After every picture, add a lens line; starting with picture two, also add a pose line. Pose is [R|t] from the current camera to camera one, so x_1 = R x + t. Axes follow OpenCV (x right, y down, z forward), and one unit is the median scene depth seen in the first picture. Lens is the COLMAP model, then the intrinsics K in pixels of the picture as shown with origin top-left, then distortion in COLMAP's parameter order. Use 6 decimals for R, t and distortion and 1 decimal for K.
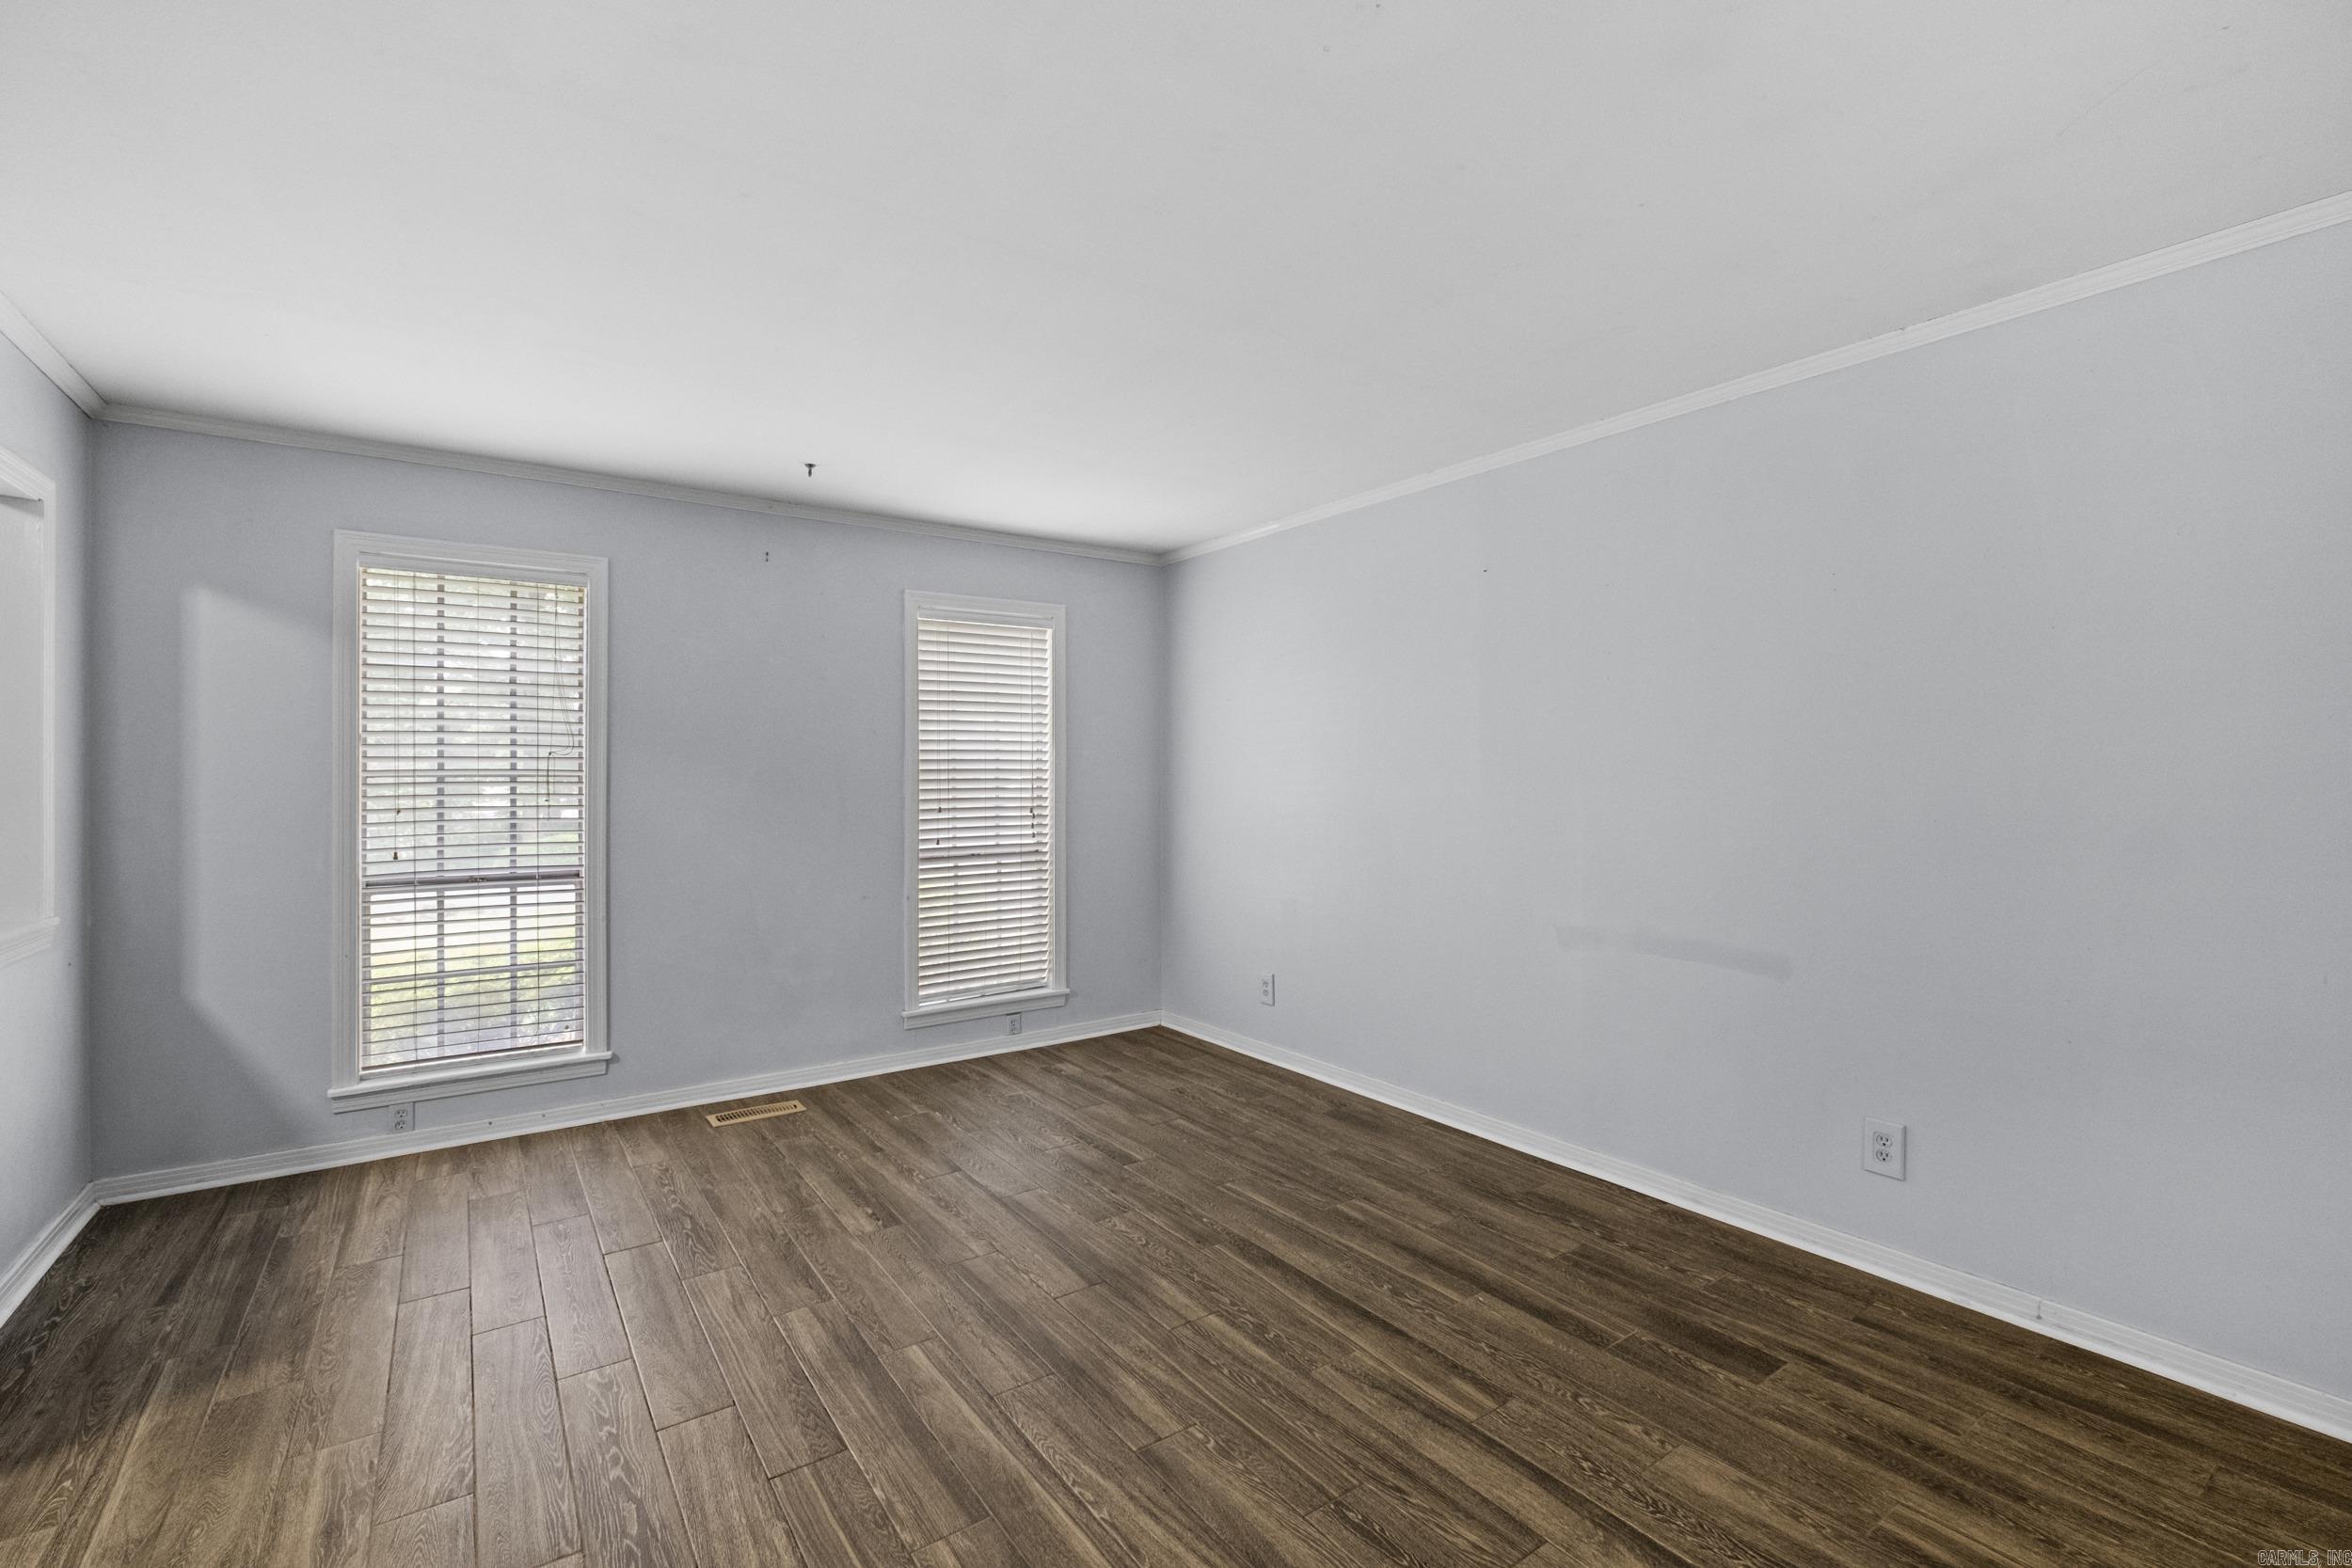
lens RADIAL K [[1018.0, 0, 1159.1], [0, 1018.0, 778.2], [0, 0, 1]] dist [-0.005480, -0.000037]
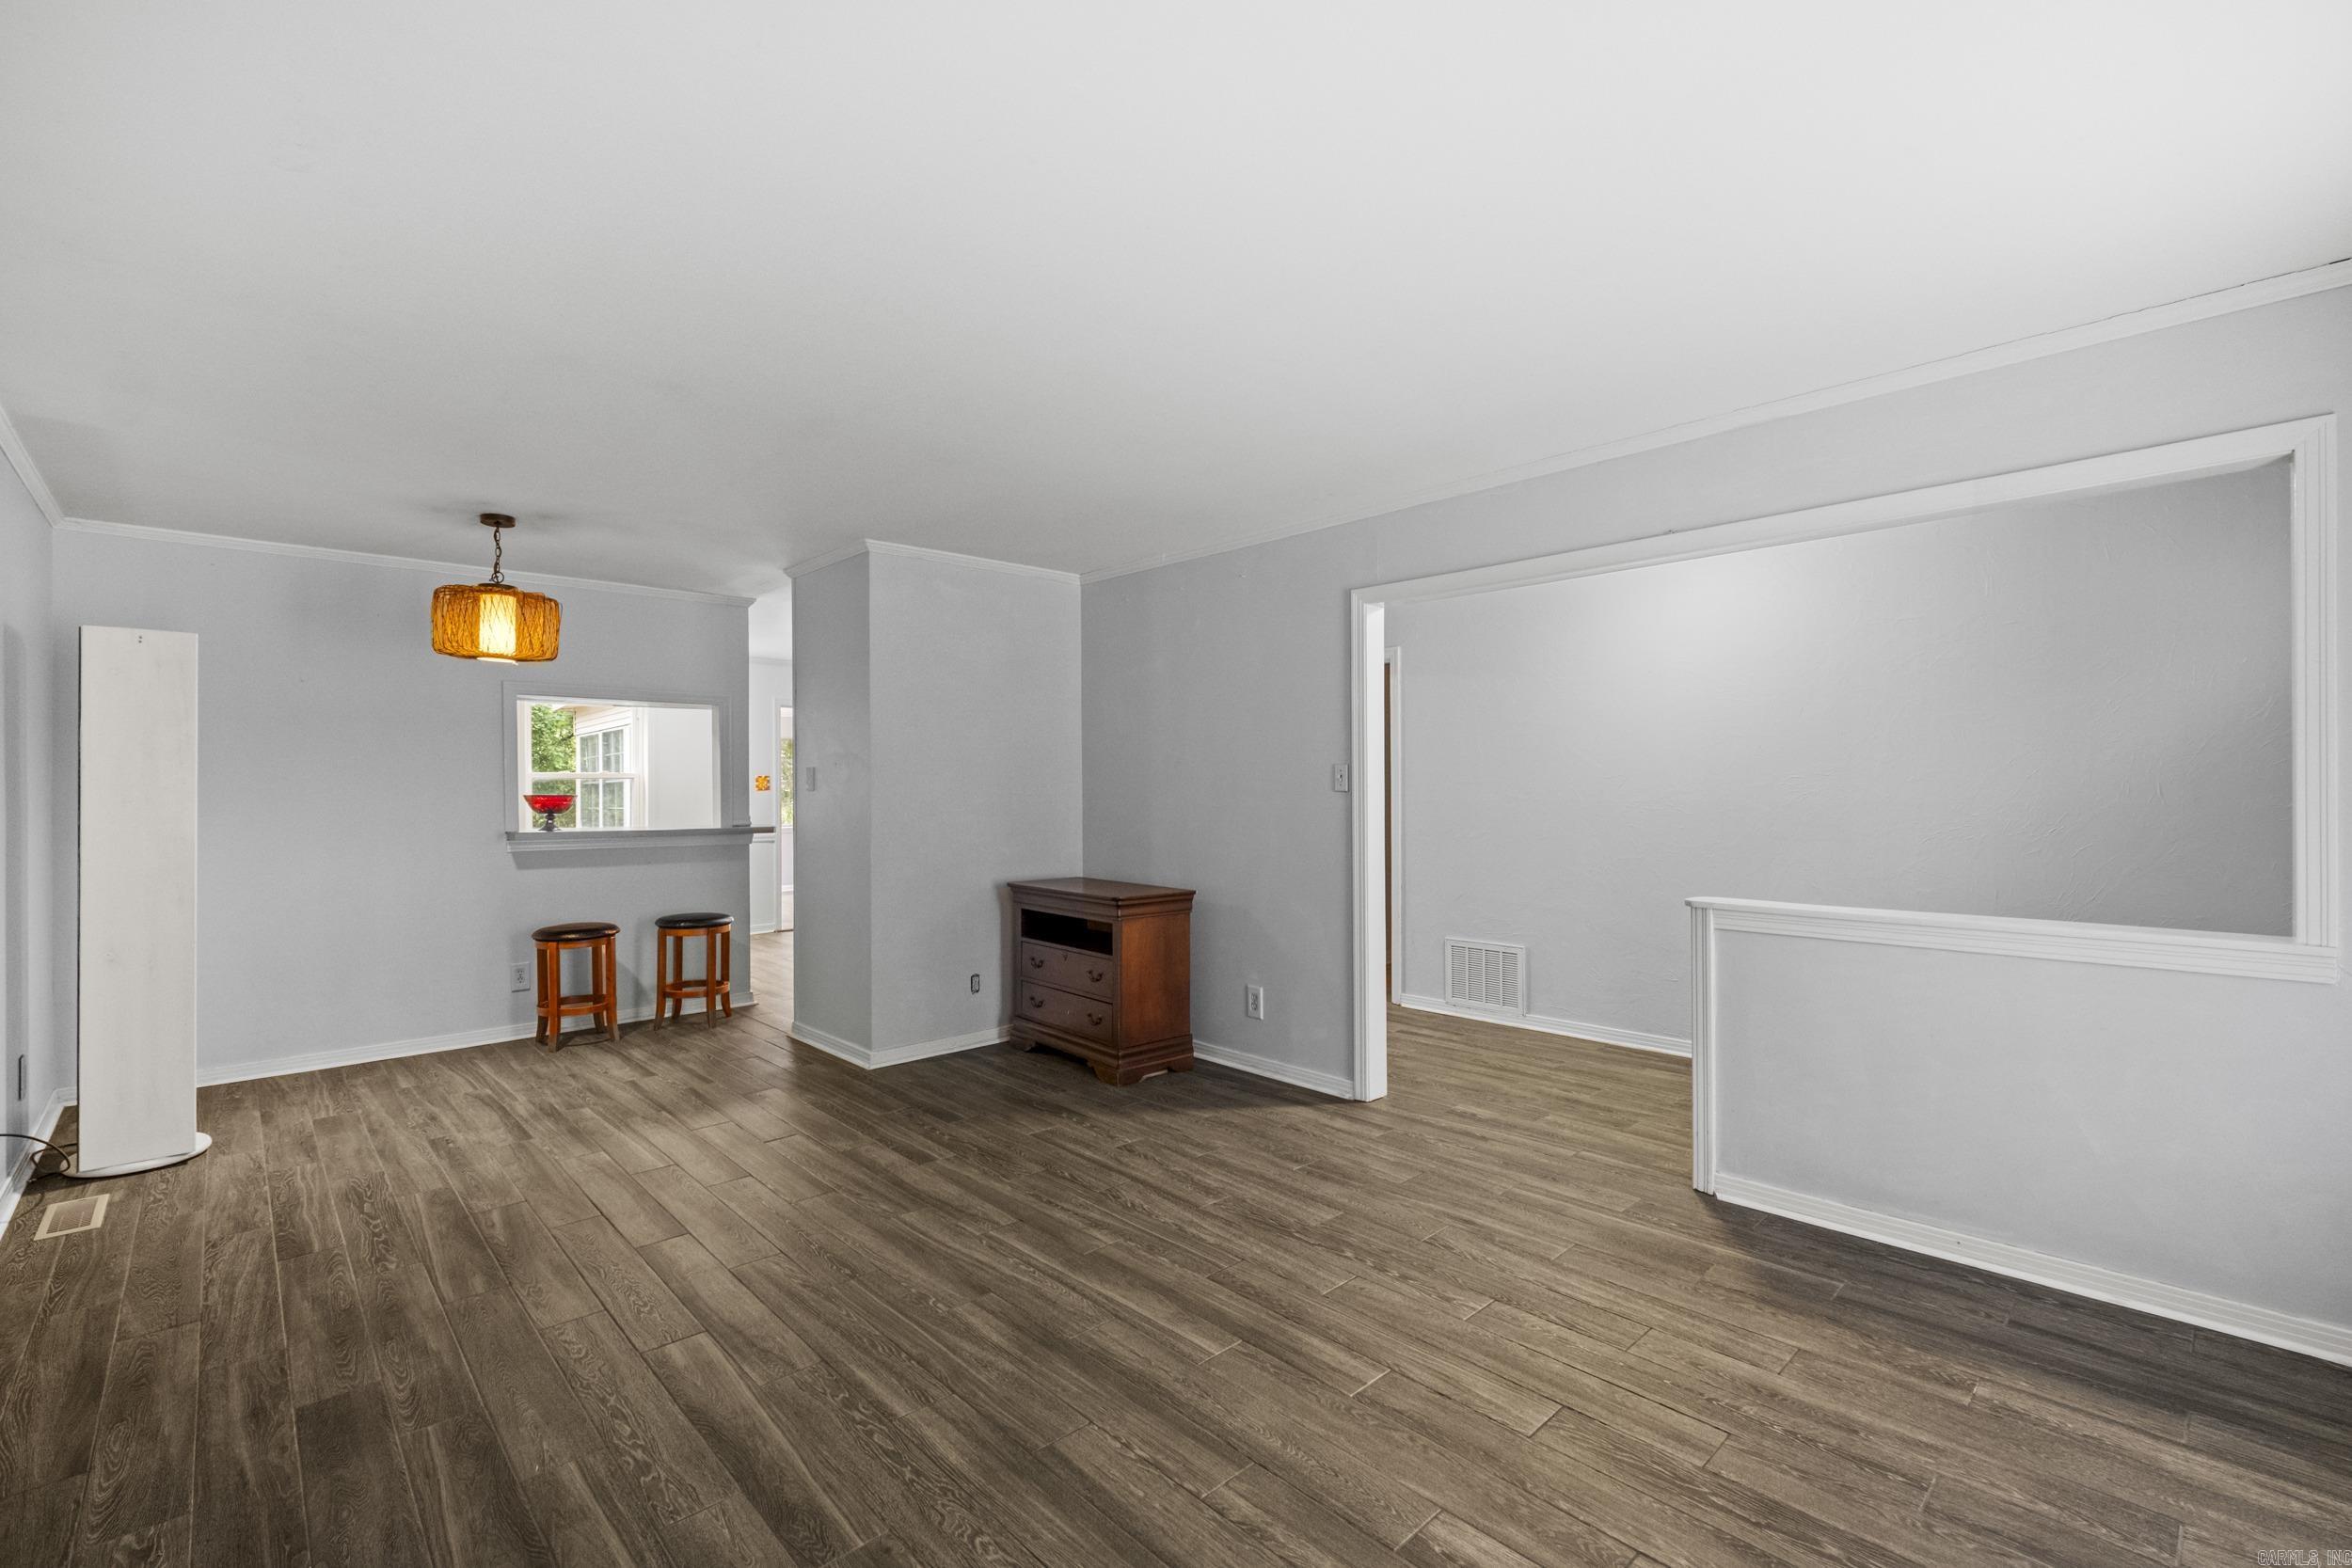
lens RADIAL K [[1025.4, 0, 1162.8], [0, 1025.4, 785.7], [0, 0, 1]] dist [-0.002434, -0.000513]
pose [[-0.989627, 0.009376, -0.143353, -0.040406], [0.008577, 0.999944, 0.006189, -0.004856], [0.143403, 0.004895, -0.989652, 1.598532]]
